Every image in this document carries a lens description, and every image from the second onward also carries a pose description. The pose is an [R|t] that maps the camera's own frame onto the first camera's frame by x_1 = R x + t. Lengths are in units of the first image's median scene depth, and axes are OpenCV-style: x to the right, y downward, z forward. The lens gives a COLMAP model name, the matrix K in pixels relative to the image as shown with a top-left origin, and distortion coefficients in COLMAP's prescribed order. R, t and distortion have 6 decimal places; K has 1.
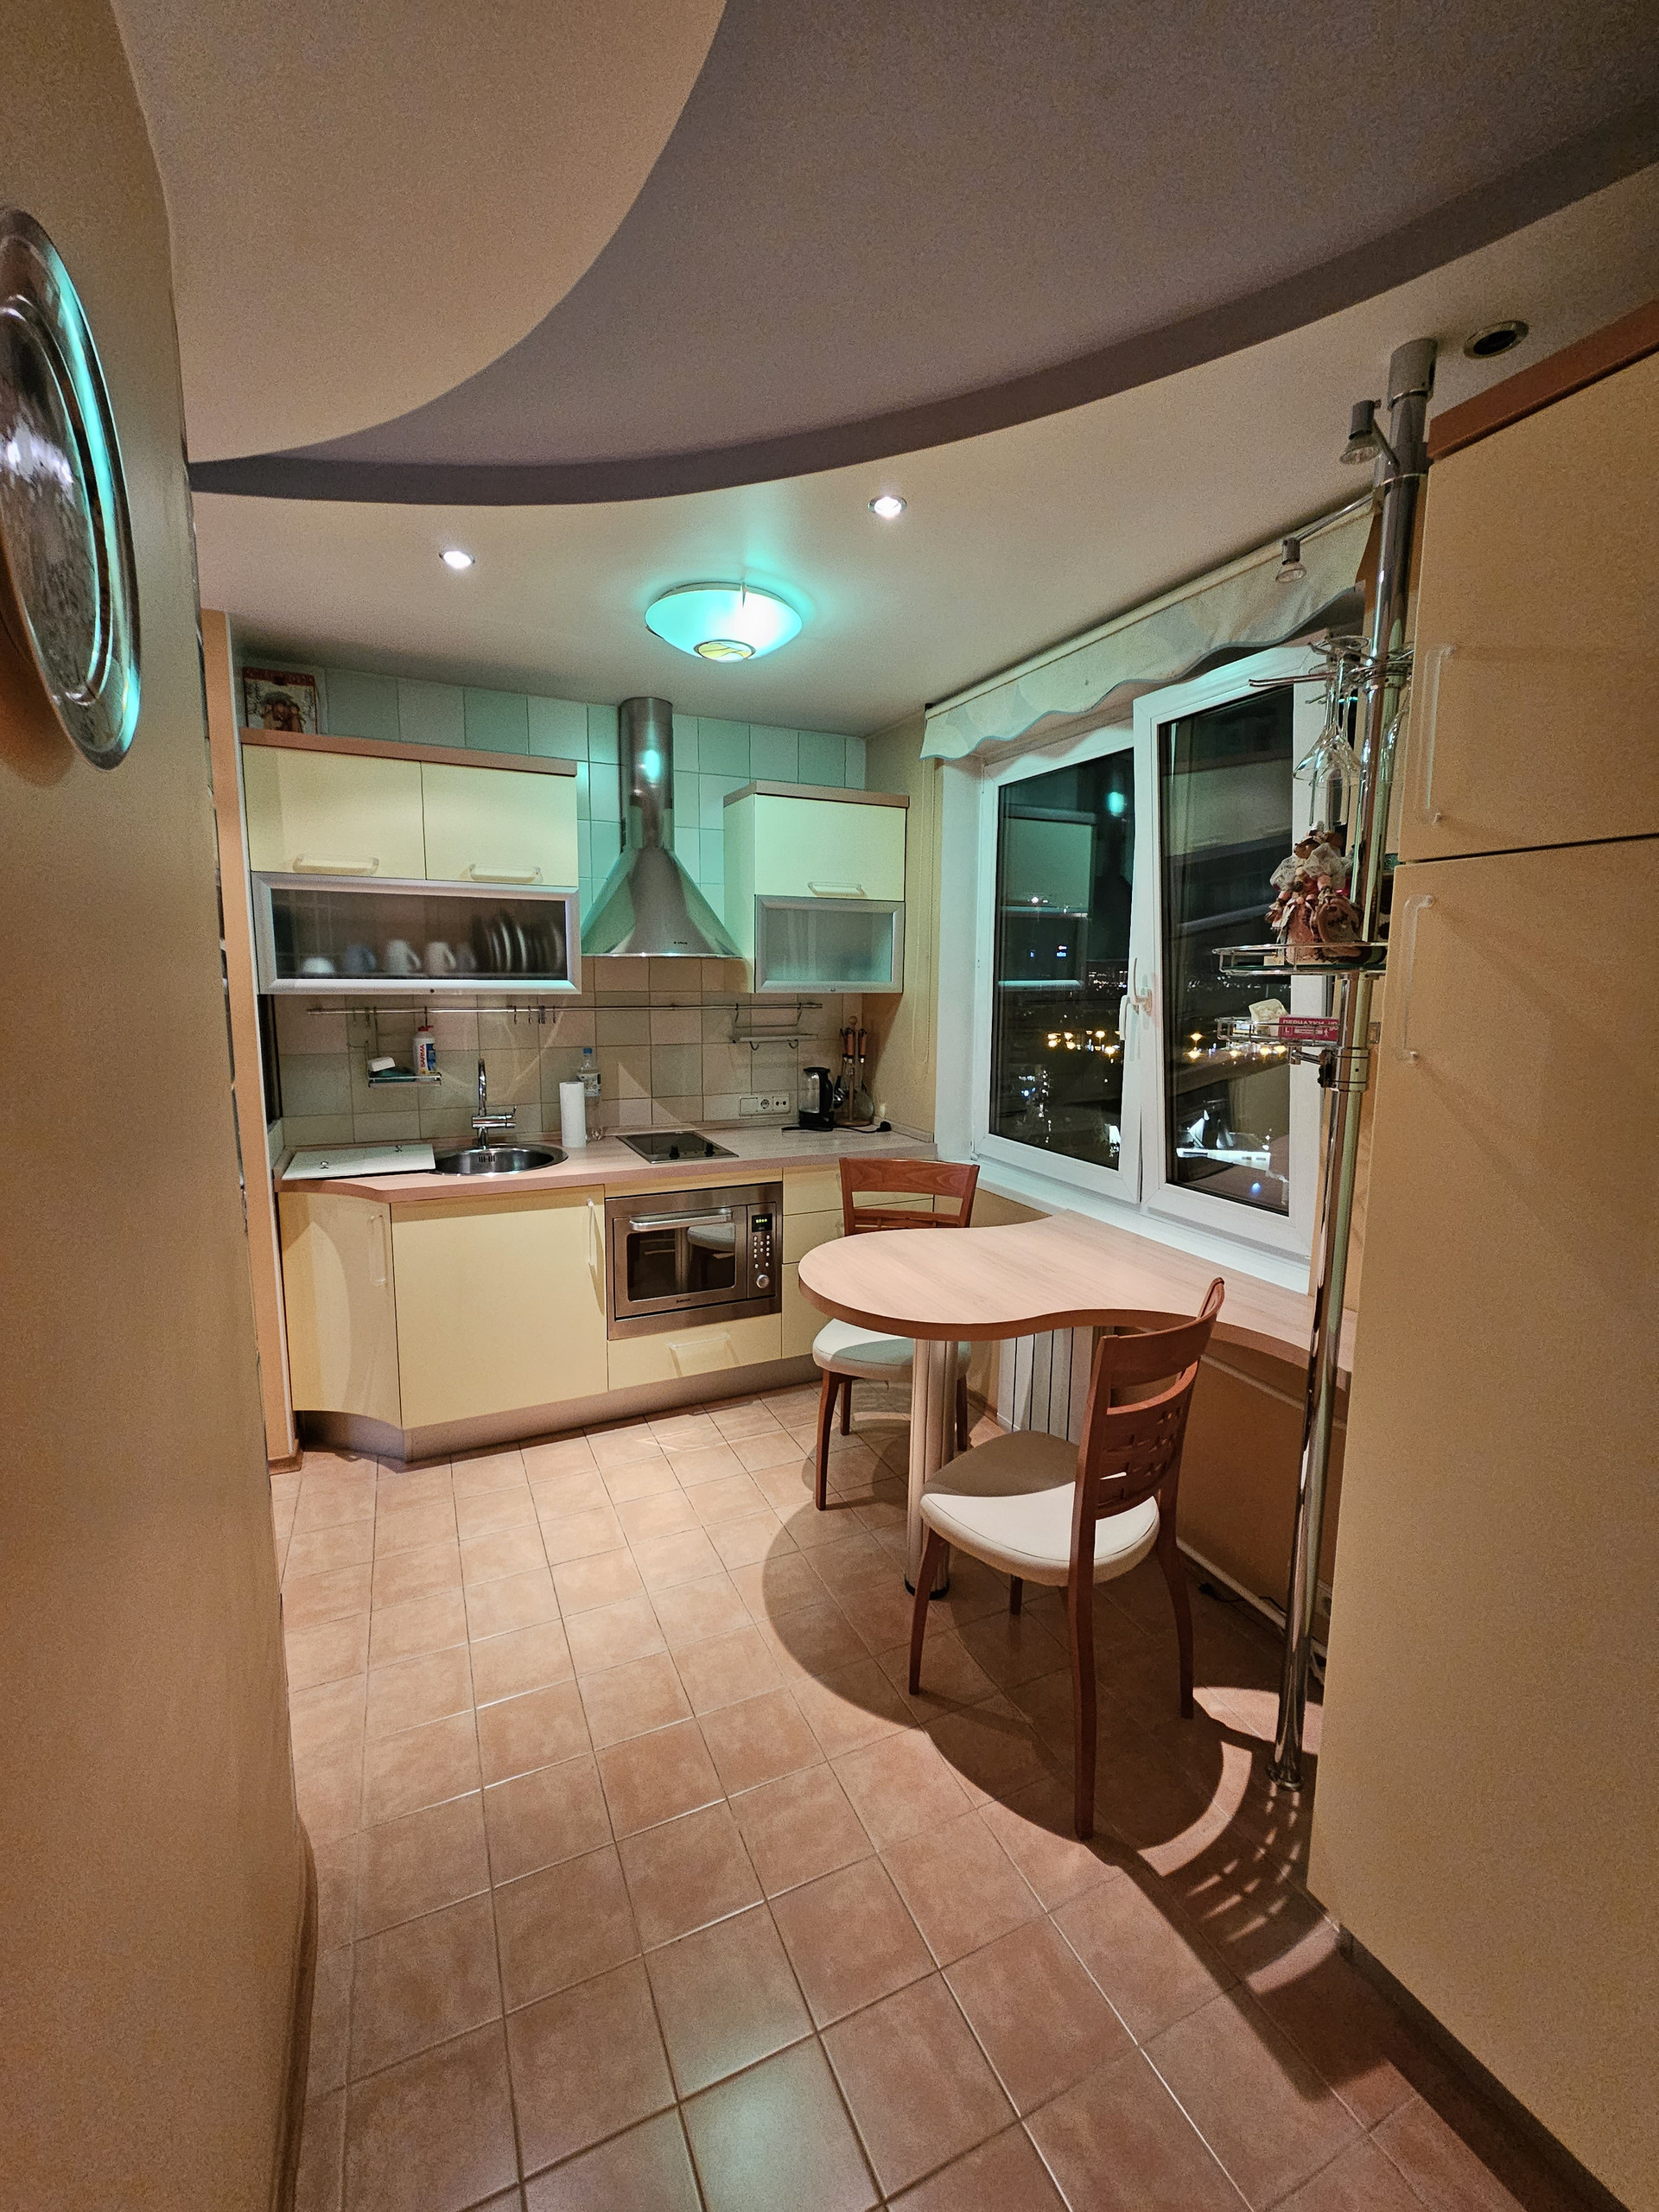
lens RADIAL K [[899.9, 0, 831.0], [0, 899.9, 1096.5], [0, 0, 1]] dist [-0.000057, -0.001027]
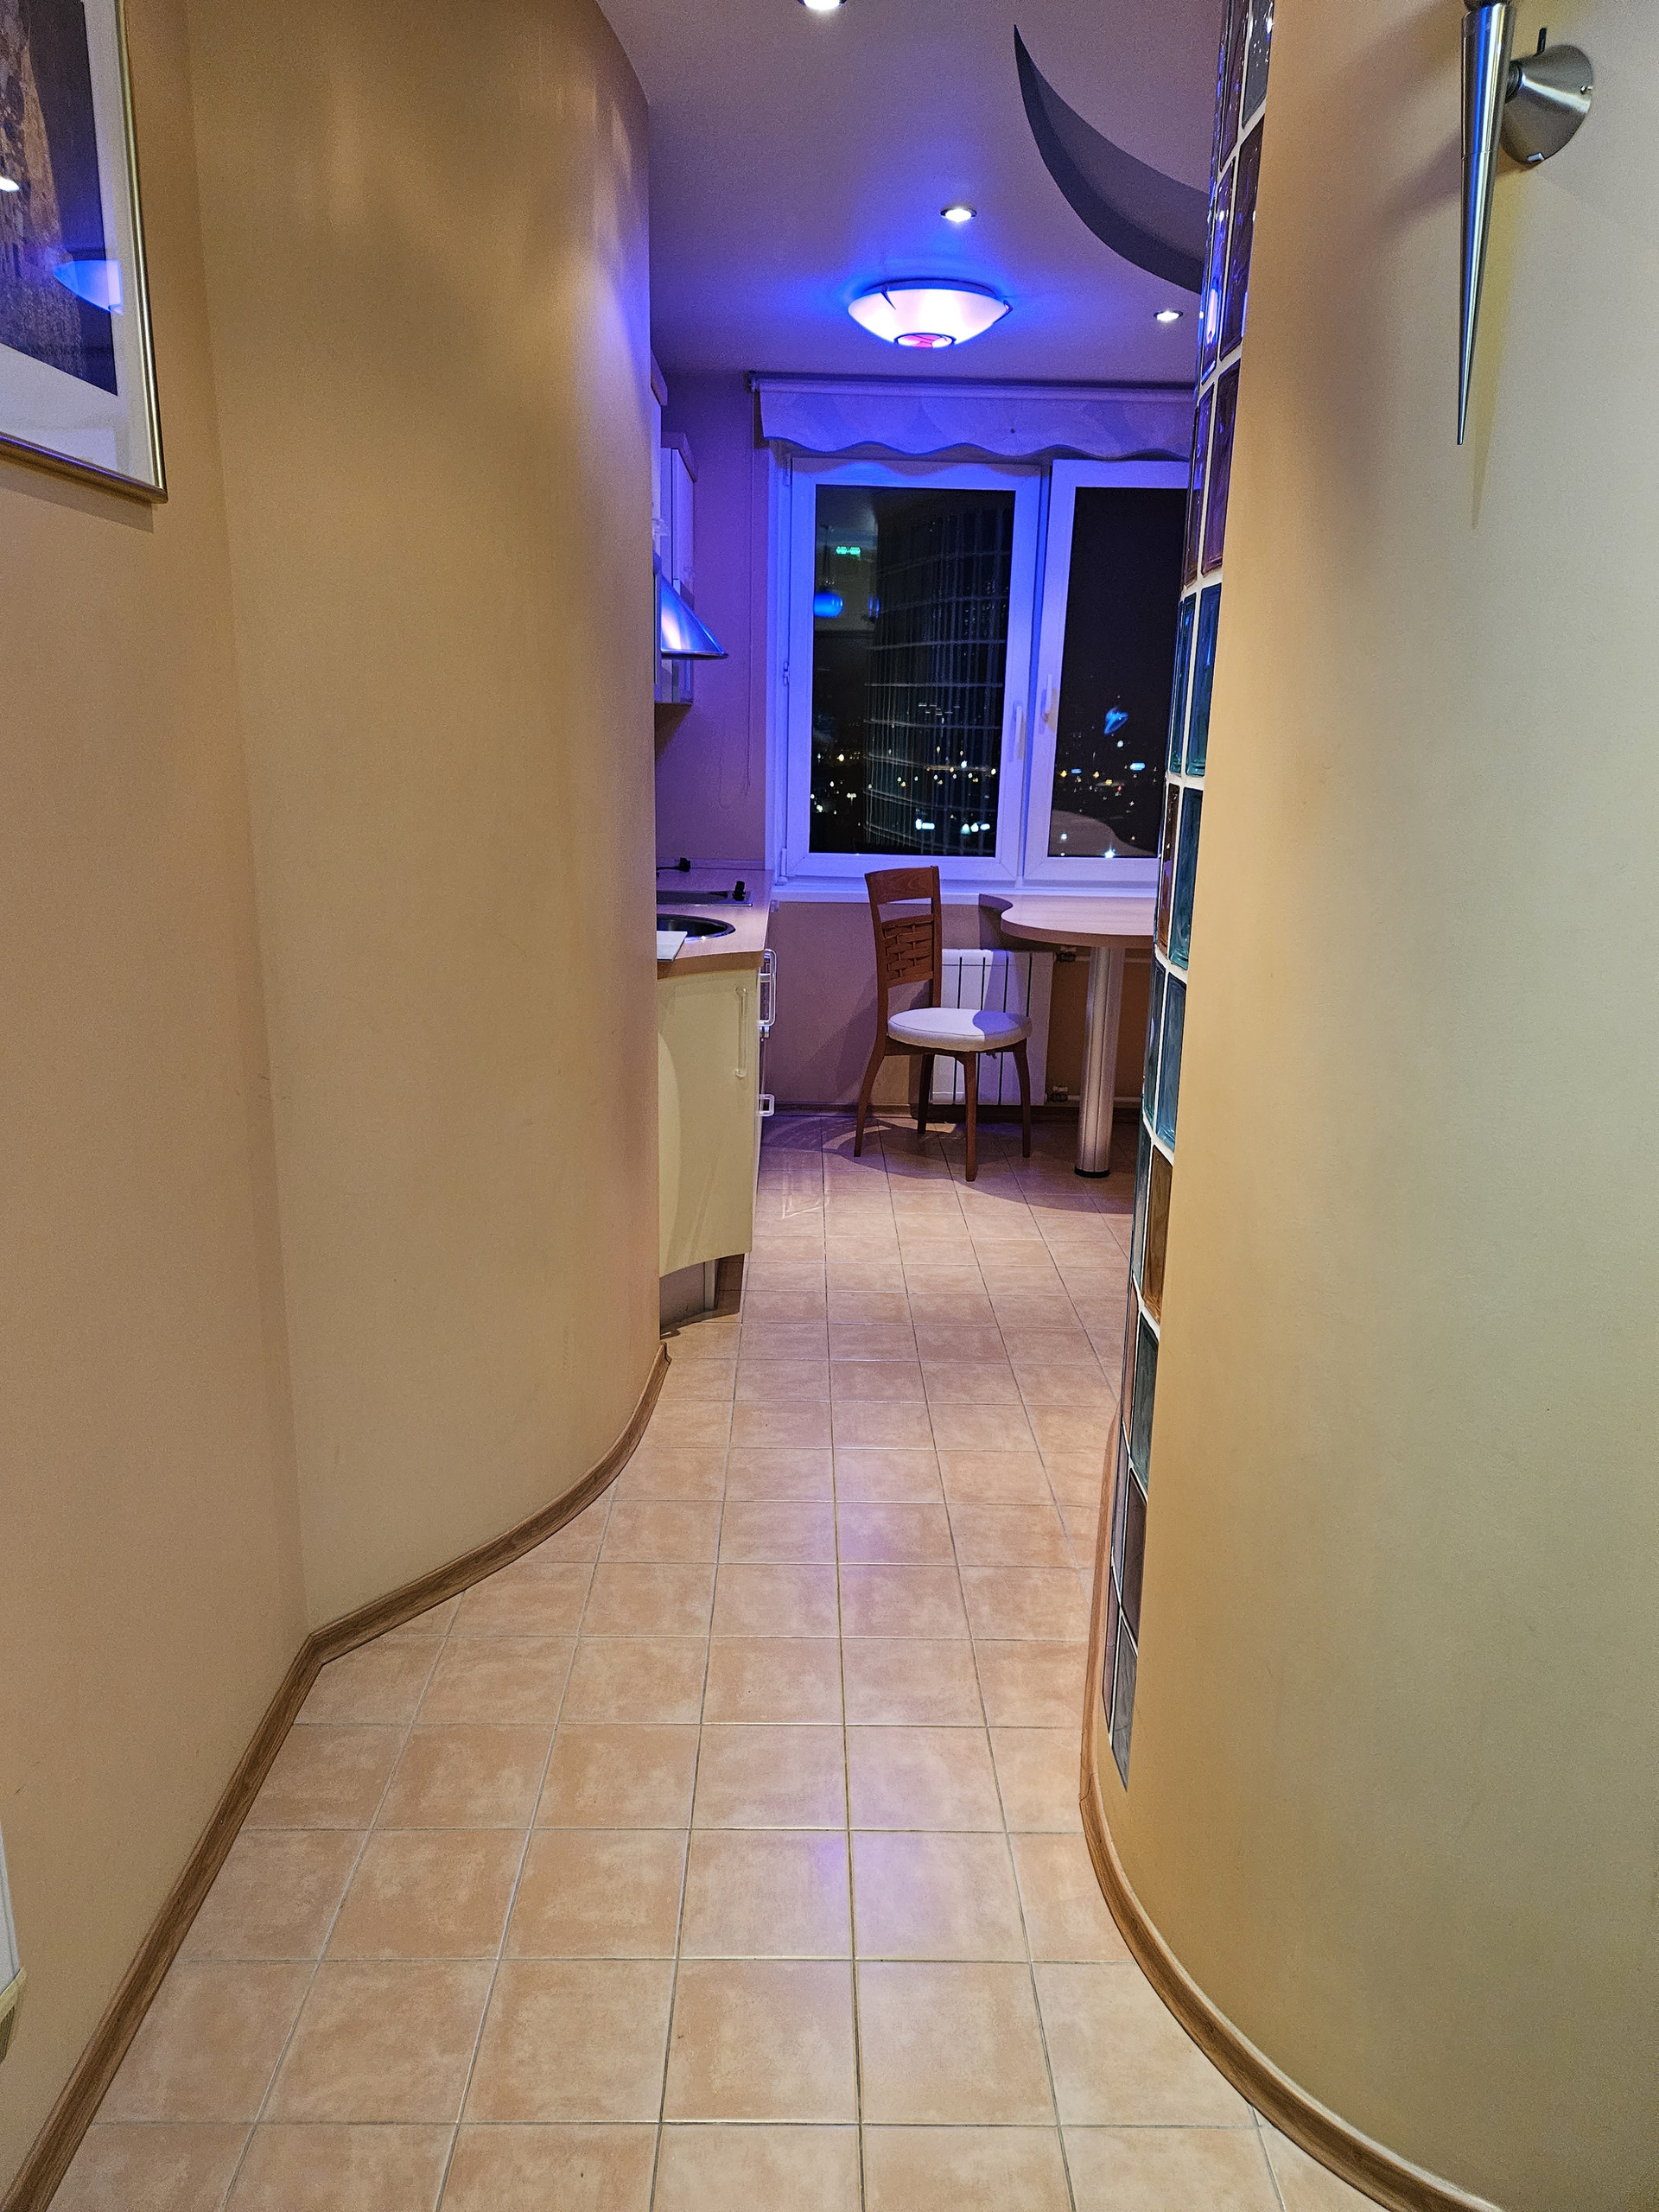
lens RADIAL K [[1478.2, 0, 823.5], [0, 1478.2, 1109.9], [0, 0, 1]] dist [0.003874, -0.002522]
pose [[0.411619, -0.230532, 0.881717, -1.756317], [0.109586, 0.972978, 0.203234, -0.016565], [-0.904743, 0.012969, 0.425760, 0.415901]]
